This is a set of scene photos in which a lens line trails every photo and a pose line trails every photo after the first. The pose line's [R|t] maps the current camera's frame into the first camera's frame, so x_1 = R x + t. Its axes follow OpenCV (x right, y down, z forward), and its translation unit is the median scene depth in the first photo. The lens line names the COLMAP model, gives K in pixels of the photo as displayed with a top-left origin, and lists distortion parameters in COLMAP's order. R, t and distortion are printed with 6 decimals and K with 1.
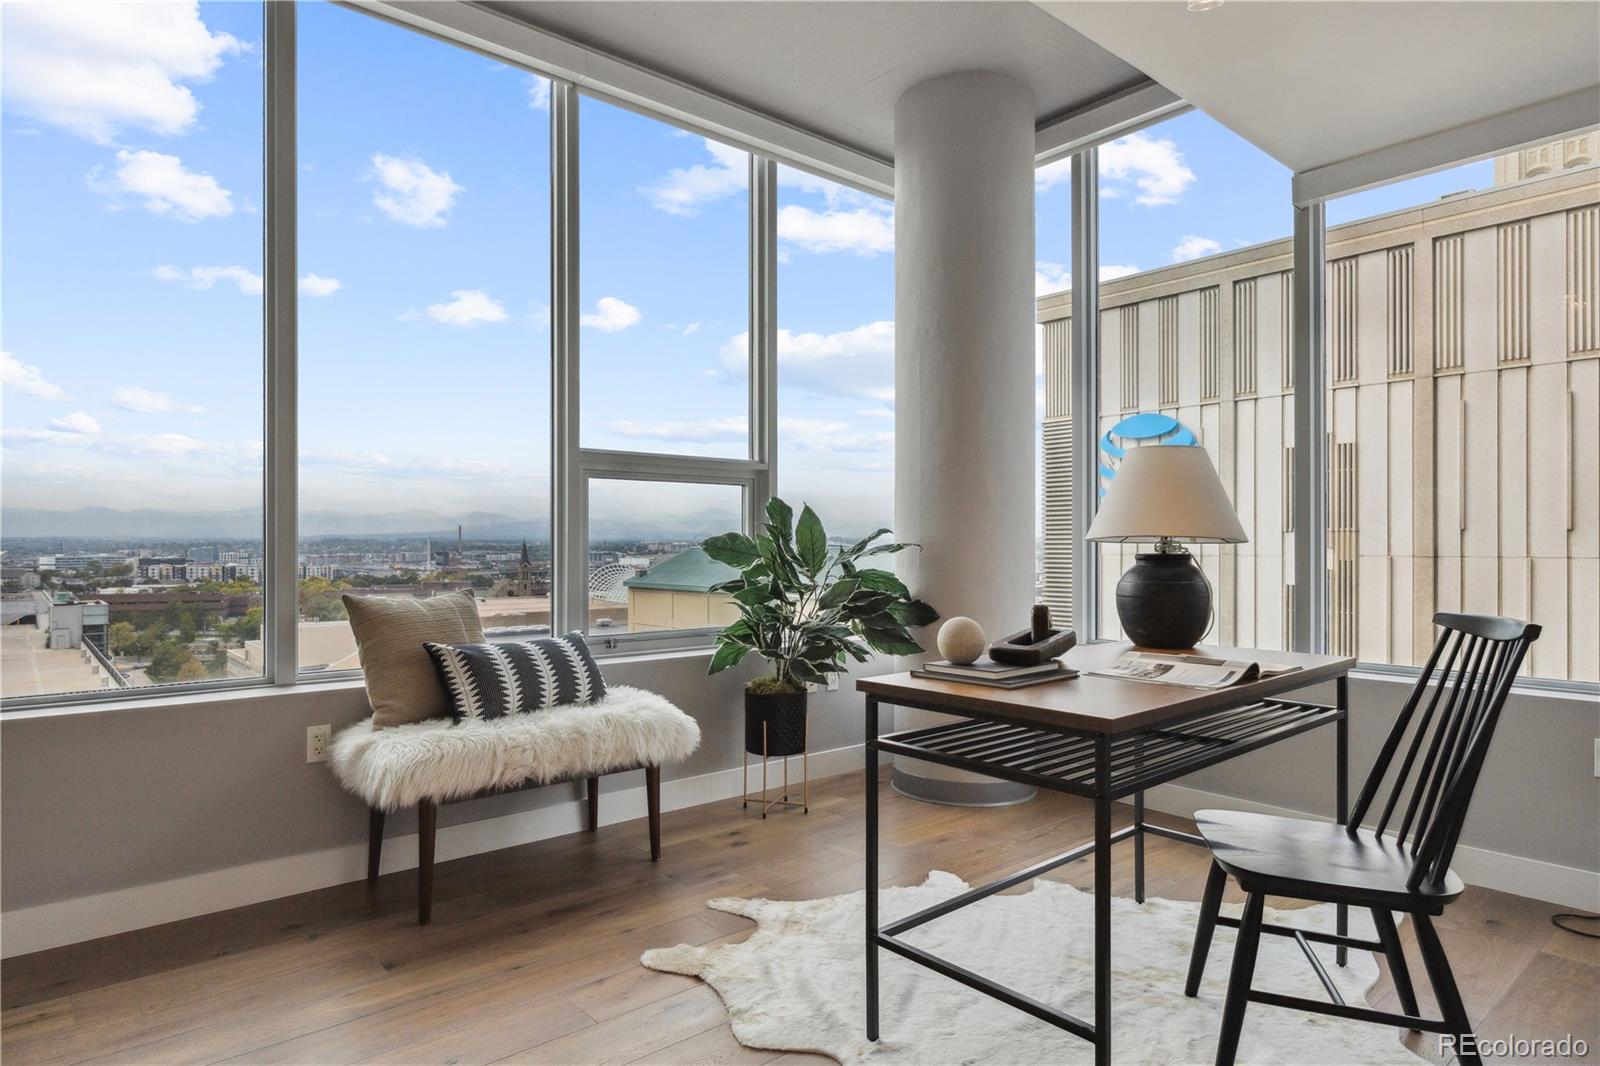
lens RADIAL K [[916.9, 0, 800.0], [0, 916.9, 533.0], [0, 0, 1]] dist [0.000094, 0.000130]
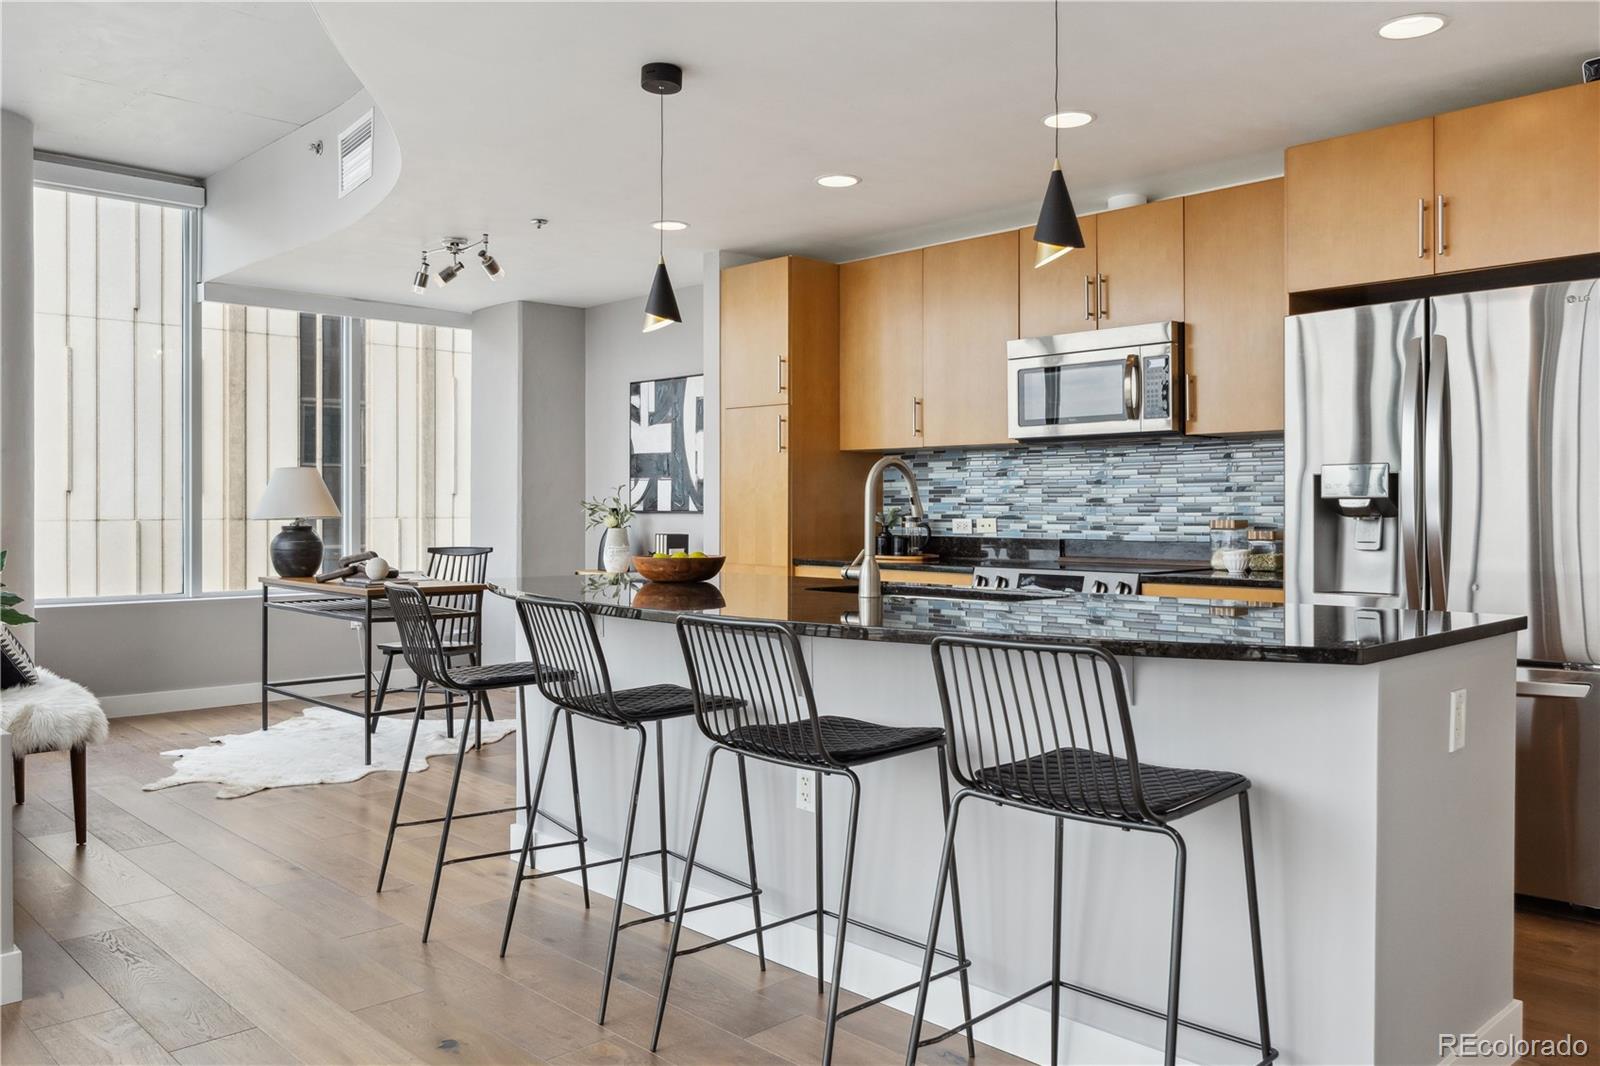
lens RADIAL K [[1238.1, 0, 798.2], [0, 1238.1, 507.0], [0, 0, 1]] dist [0.001718, -0.001559]
pose [[-0.055495, -0.002854, 0.998455, -2.343498], [-0.012640, 0.999918, 0.002156, -0.035653], [-0.998379, -0.012501, -0.055526, 0.185101]]
